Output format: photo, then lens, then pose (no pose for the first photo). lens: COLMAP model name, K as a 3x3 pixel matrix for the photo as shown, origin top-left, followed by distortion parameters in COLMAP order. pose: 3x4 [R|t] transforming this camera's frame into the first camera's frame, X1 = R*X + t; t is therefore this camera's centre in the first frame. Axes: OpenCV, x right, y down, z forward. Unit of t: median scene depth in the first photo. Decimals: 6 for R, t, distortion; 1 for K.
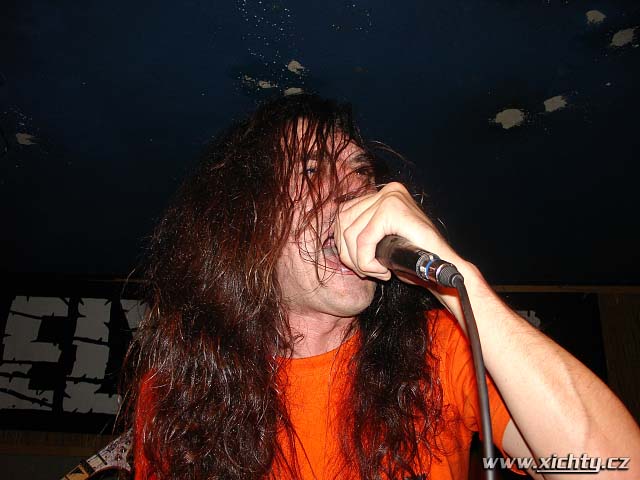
lens RADIAL K [[638.1, 0, 317.5], [0, 638.1, 249.5], [0, 0, 1]] dist [-0.211642, 0.249899]
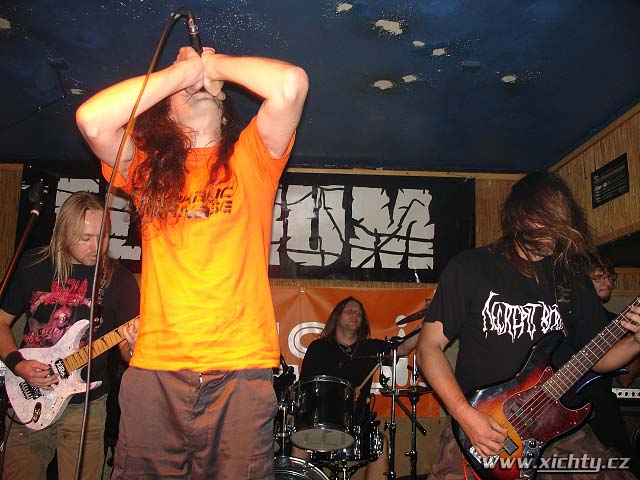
lens RADIAL K [[638.1, 0, 317.5], [0, 638.1, 249.5], [0, 0, 1]] dist [-0.211642, 0.249899]
pose [[0.999783, 0.005818, 0.020001, 0.070982], [-0.010679, 0.967578, 0.252346, -0.134389], [-0.017884, -0.252505, 0.967430, -0.431340]]
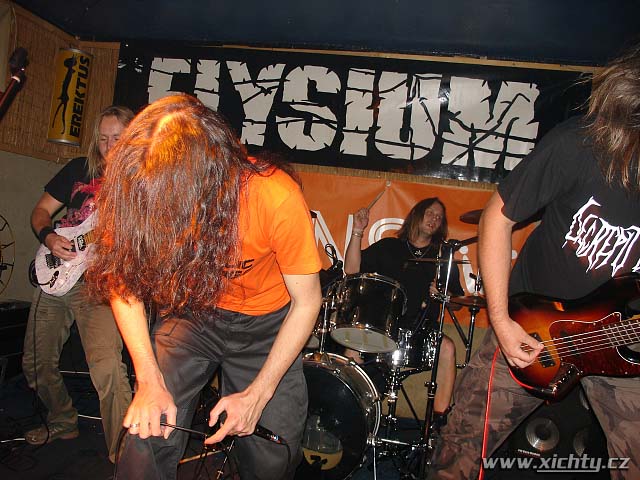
lens RADIAL K [[638.1, 0, 317.5], [0, 638.1, 249.5], [0, 0, 1]] dist [-0.211642, 0.249899]
pose [[0.974273, 0.095840, -0.203977, 0.209571], [-0.004352, 0.912905, 0.408149, -0.107890], [0.225328, -0.396761, 0.889836, -0.360768]]
